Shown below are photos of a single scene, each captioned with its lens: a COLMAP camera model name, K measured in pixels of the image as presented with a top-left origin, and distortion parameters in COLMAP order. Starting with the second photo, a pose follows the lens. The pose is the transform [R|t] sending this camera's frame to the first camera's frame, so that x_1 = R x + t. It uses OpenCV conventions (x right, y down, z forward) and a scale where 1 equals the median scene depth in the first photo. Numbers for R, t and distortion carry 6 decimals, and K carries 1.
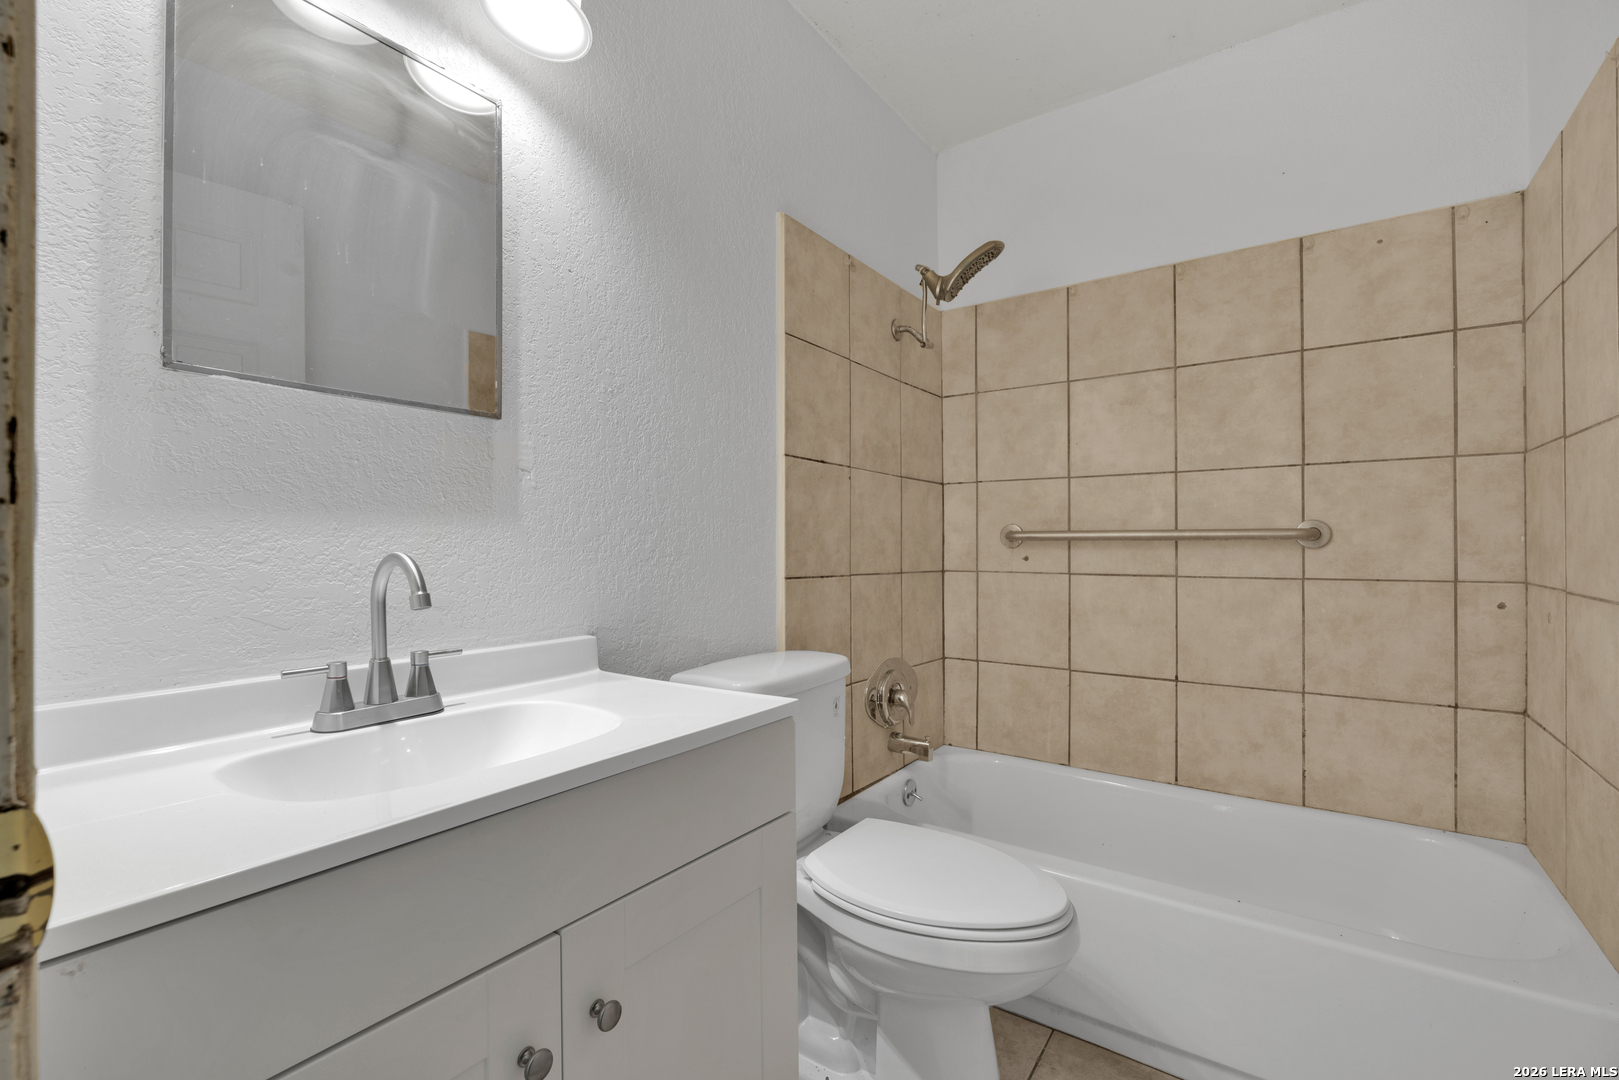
lens RADIAL K [[712.6, 0, 809.5], [0, 712.6, 540.0], [0, 0, 1]] dist [-0.014859, -0.000010]
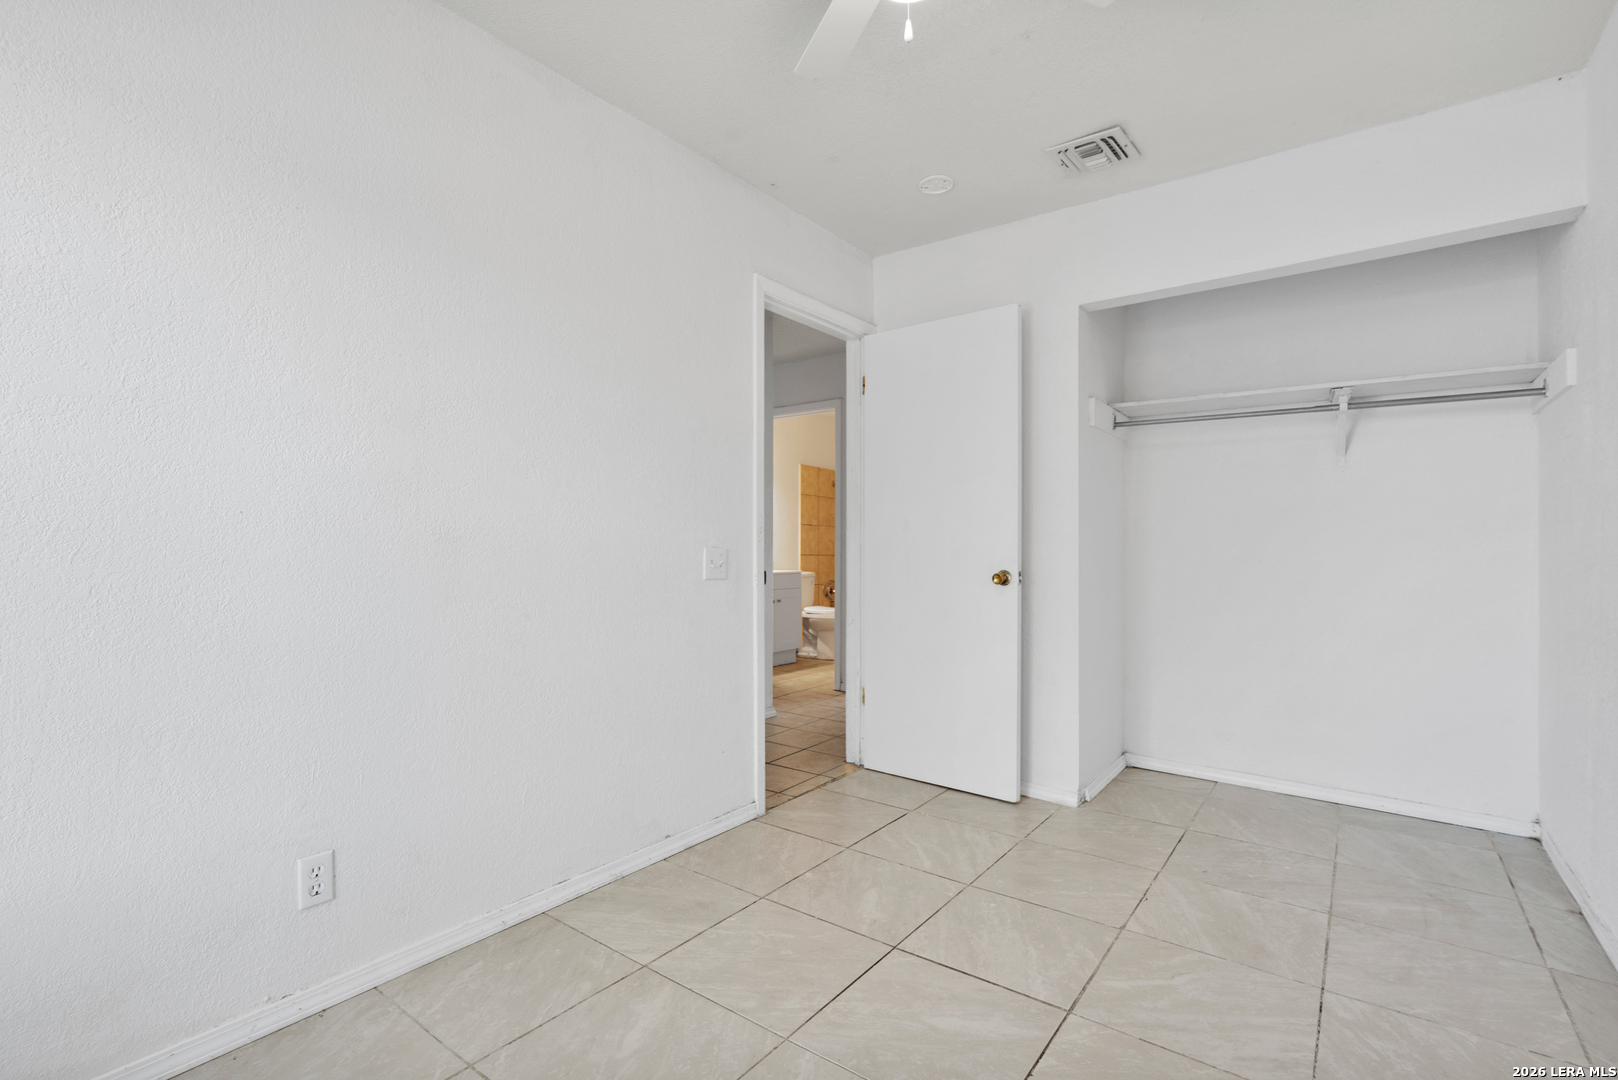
lens RADIAL K [[753.5, 0, 809.0], [0, 753.5, 540.0], [0, 0, 1]] dist [0.000018, -0.000003]
pose [[0.999838, 0.008438, -0.015881, 0.081618], [-0.008435, 0.999964, 0.000285, -0.032157], [0.015883, -0.000151, 0.999874, -3.293697]]
